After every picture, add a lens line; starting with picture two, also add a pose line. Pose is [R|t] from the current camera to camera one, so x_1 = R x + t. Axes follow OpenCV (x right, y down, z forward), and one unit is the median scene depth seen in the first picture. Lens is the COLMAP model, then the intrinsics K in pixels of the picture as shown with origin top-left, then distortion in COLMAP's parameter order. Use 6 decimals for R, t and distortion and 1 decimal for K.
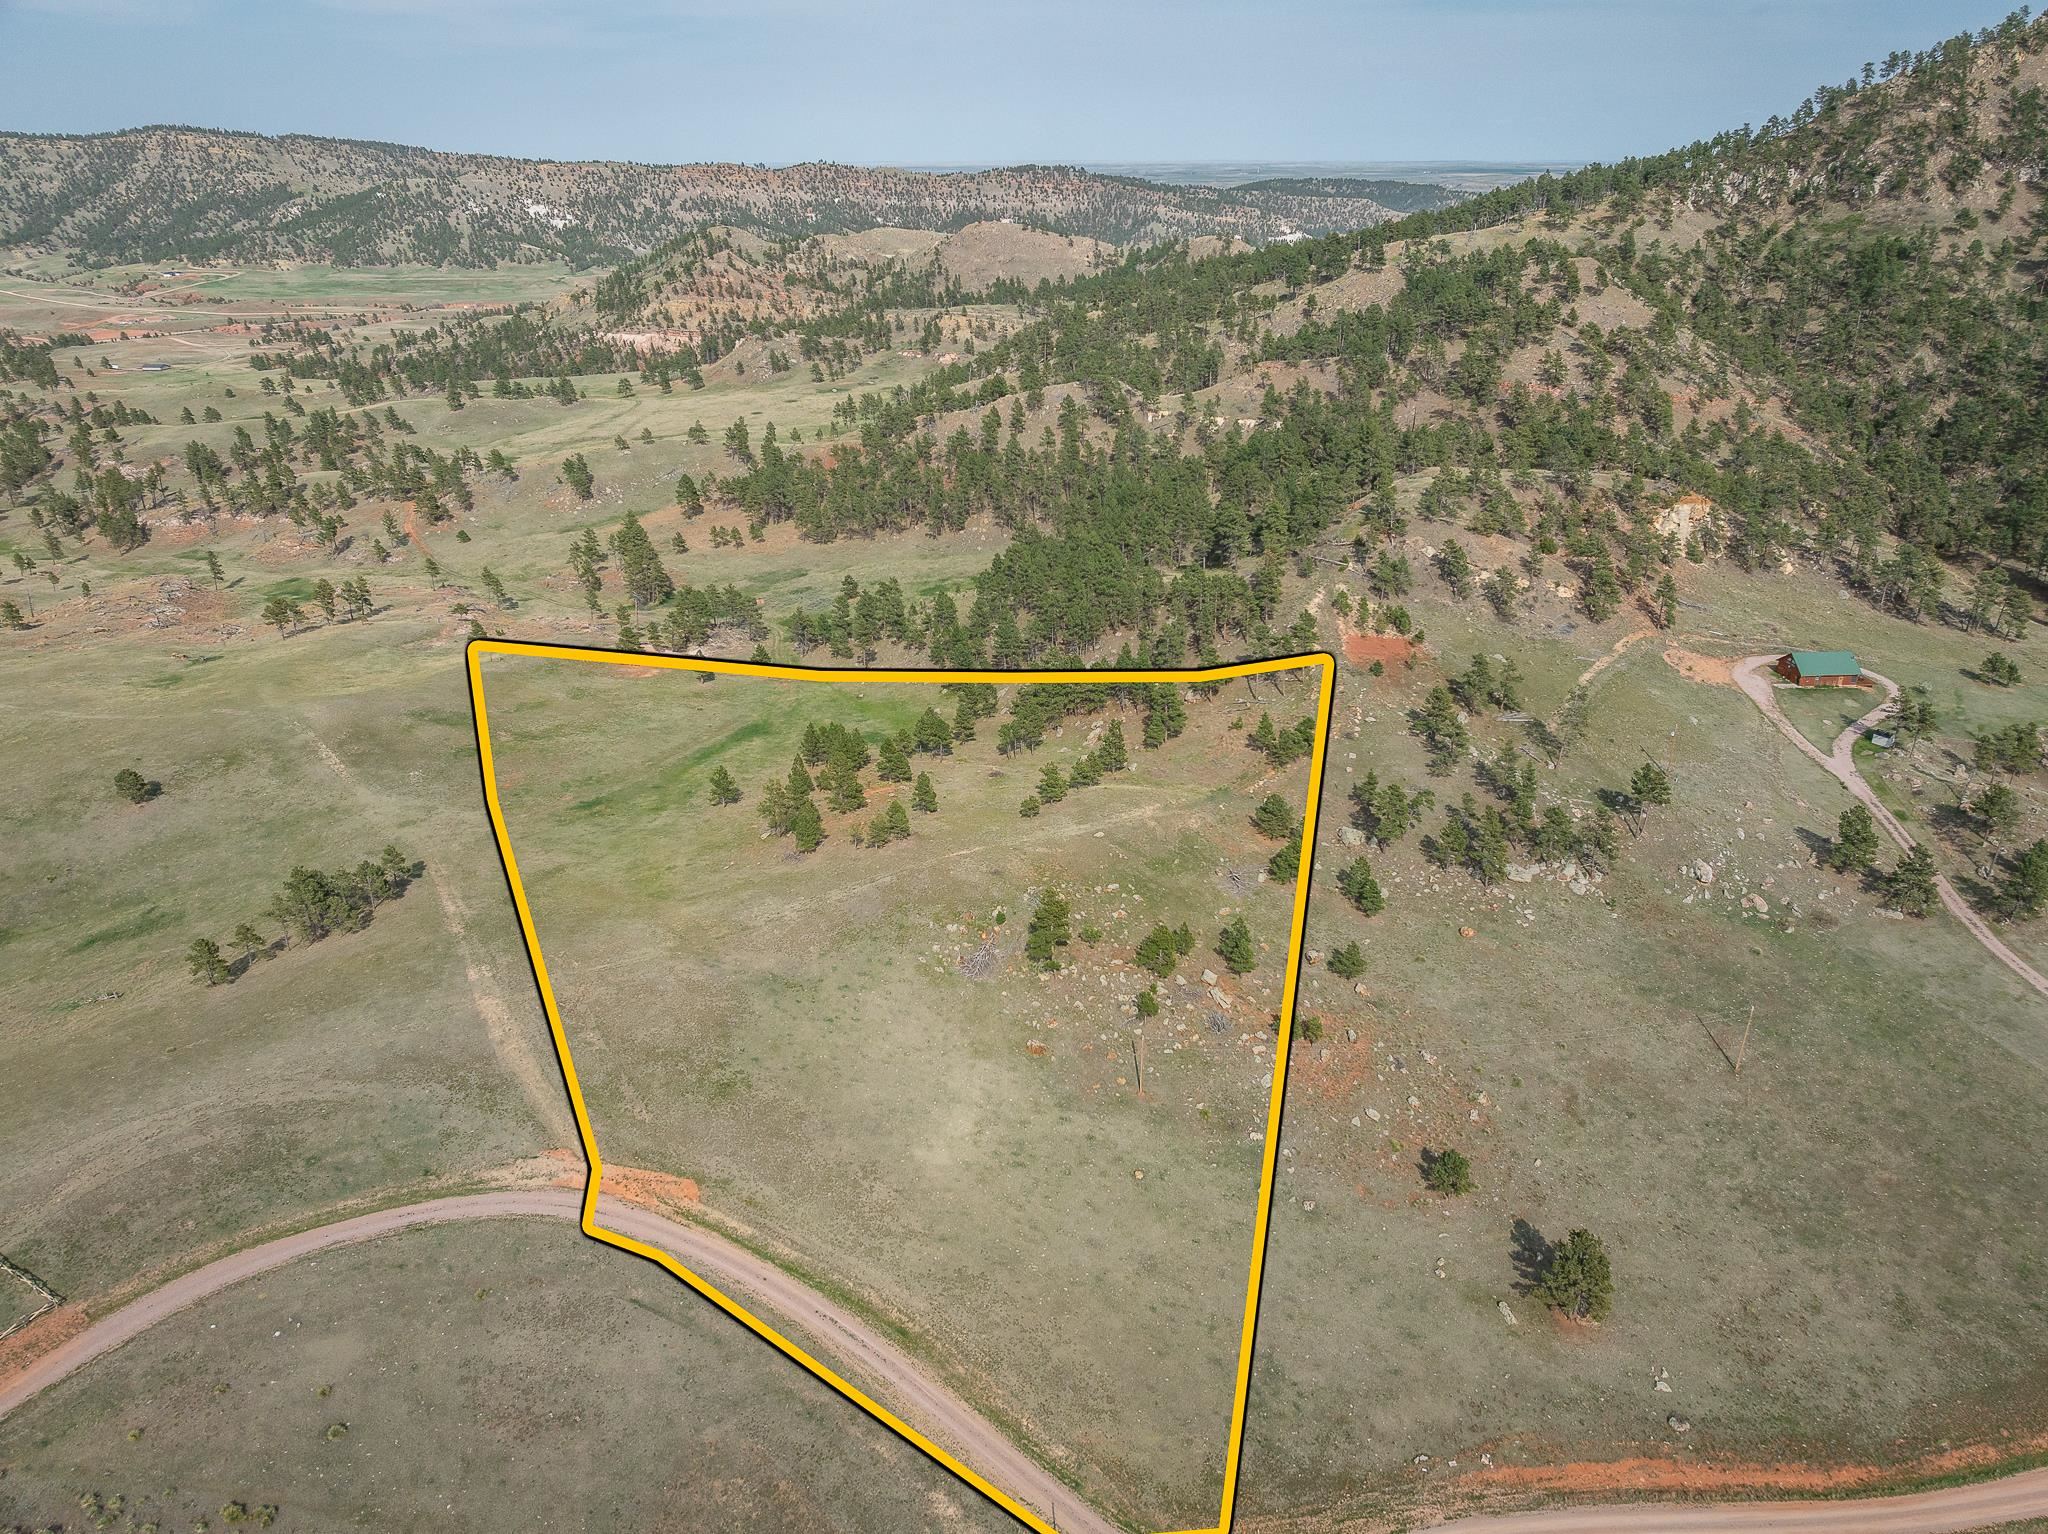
lens RADIAL K [[1441.2, 0, 1025.6], [0, 1441.2, 763.4], [0, 0, 1]] dist [-0.046391, 0.013846]
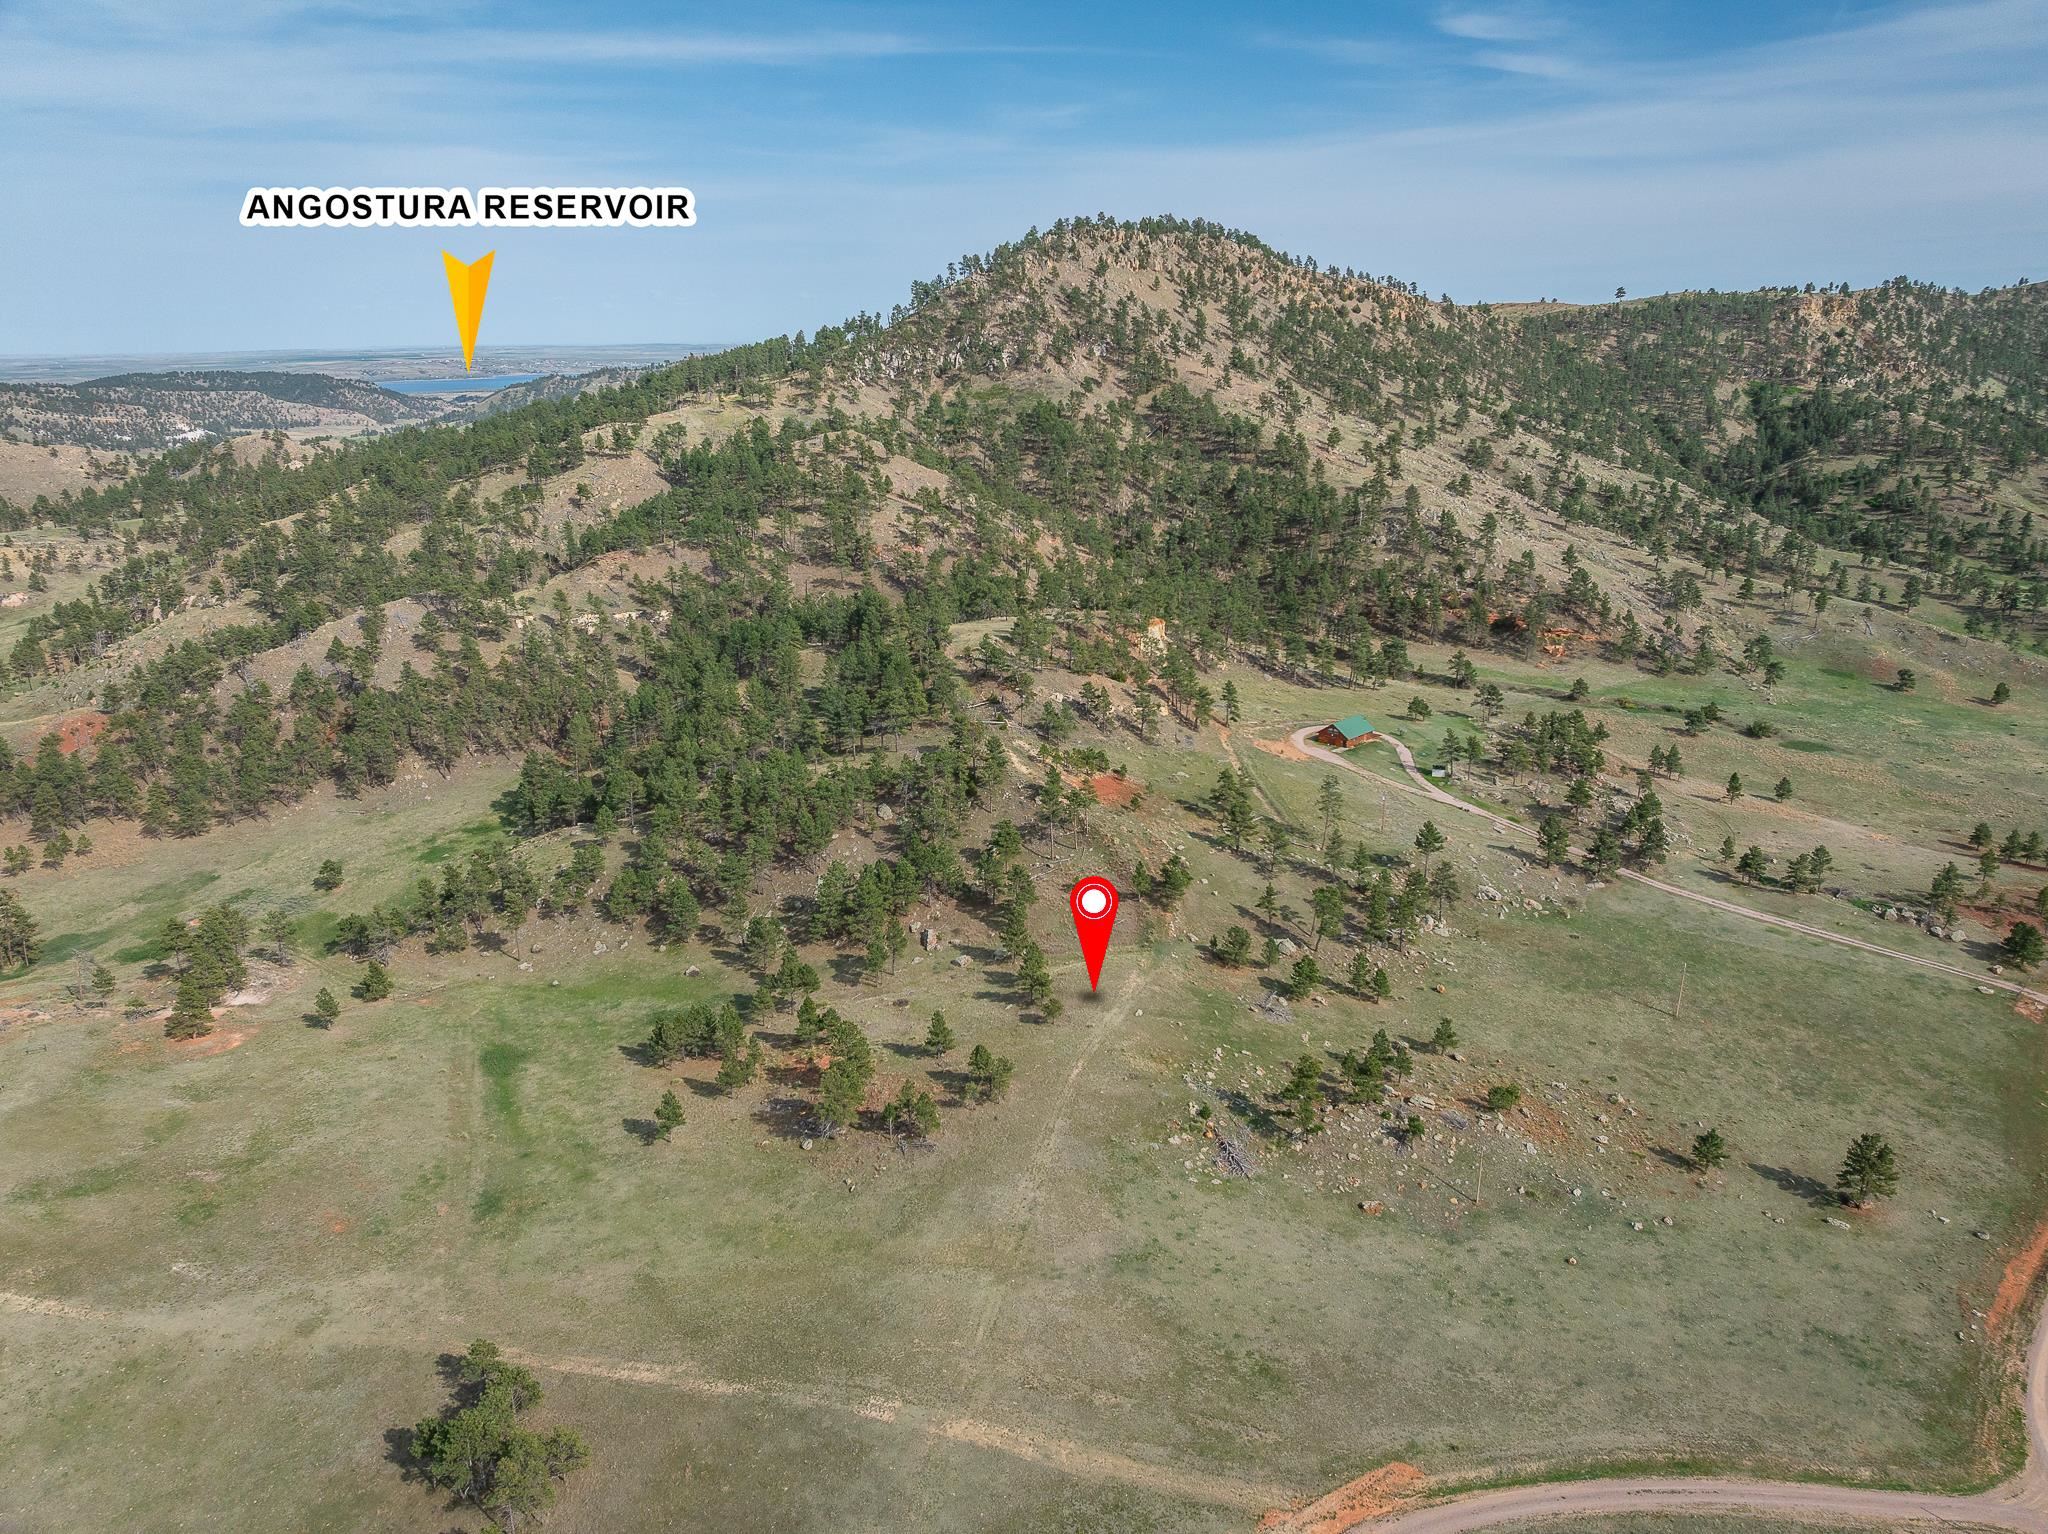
lens RADIAL K [[1441.2, 0, 1030.5], [0, 1441.2, 759.8], [0, 0, 1]] dist [-0.046391, 0.013846]
pose [[0.737777, -0.189918, 0.647778, -0.246079], [0.265444, 0.963925, -0.019717, -0.047290], [-0.620665, 0.186496, 0.761574, 0.107220]]
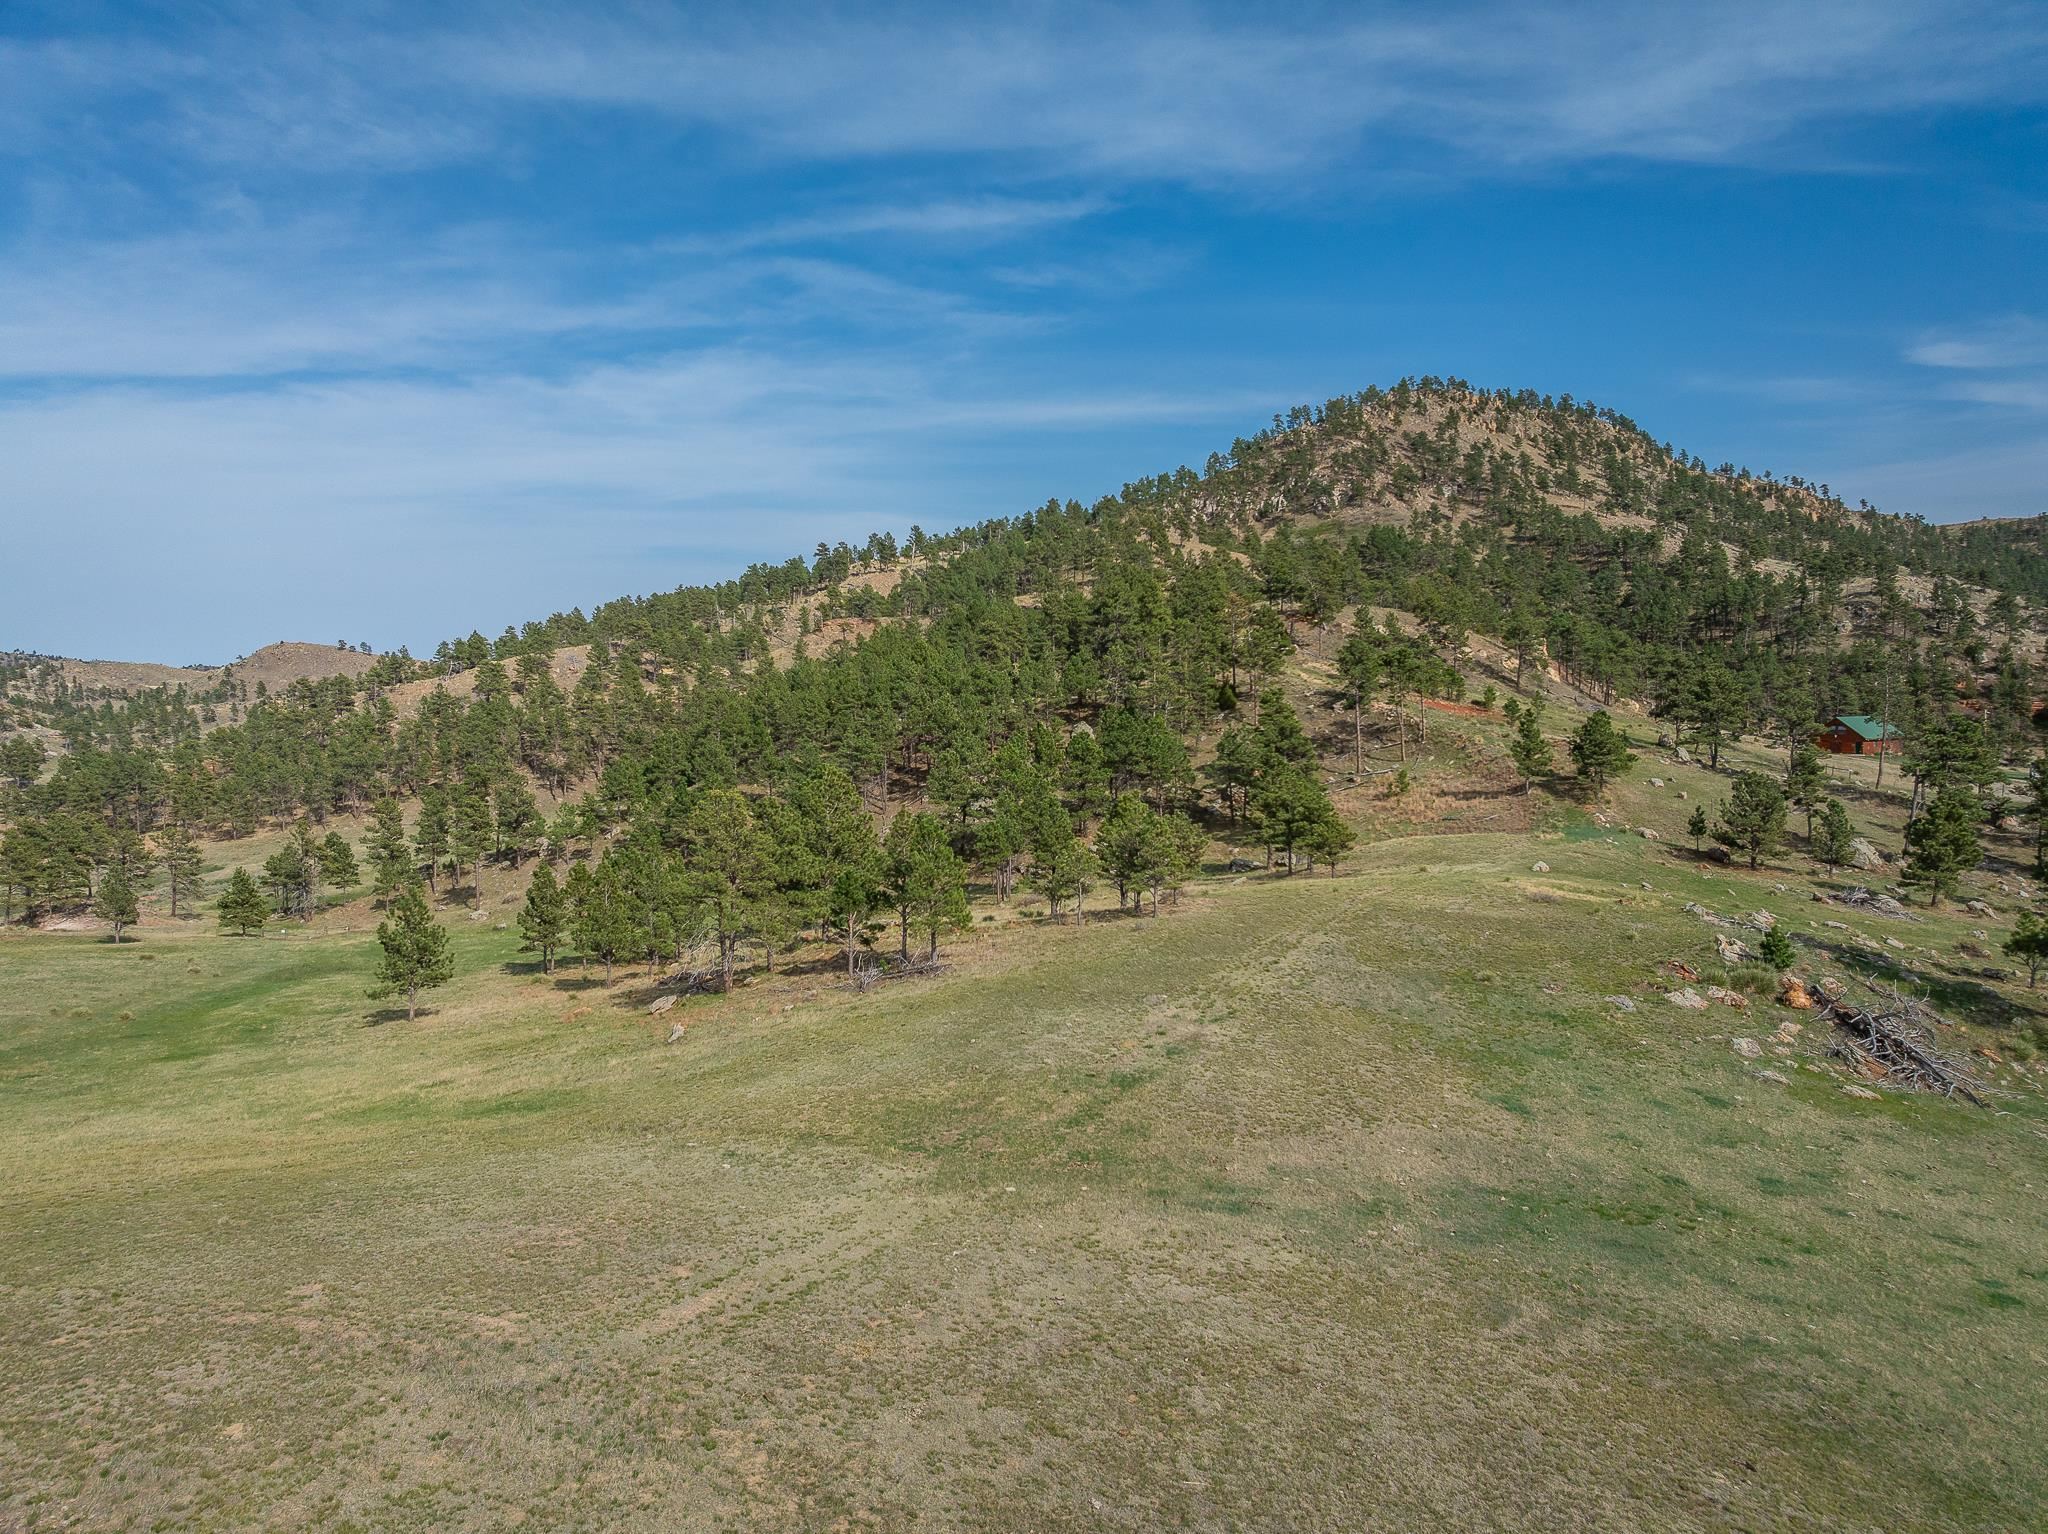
lens RADIAL K [[1441.2, 0, 1035.7], [0, 1441.2, 771.0], [0, 0, 1]] dist [-0.046391, 0.013846]
pose [[0.874670, -0.026122, 0.484014, -0.110507], [0.189837, 0.937241, -0.292475, 0.048381], [-0.445998, 0.347703, 0.824735, 0.290517]]
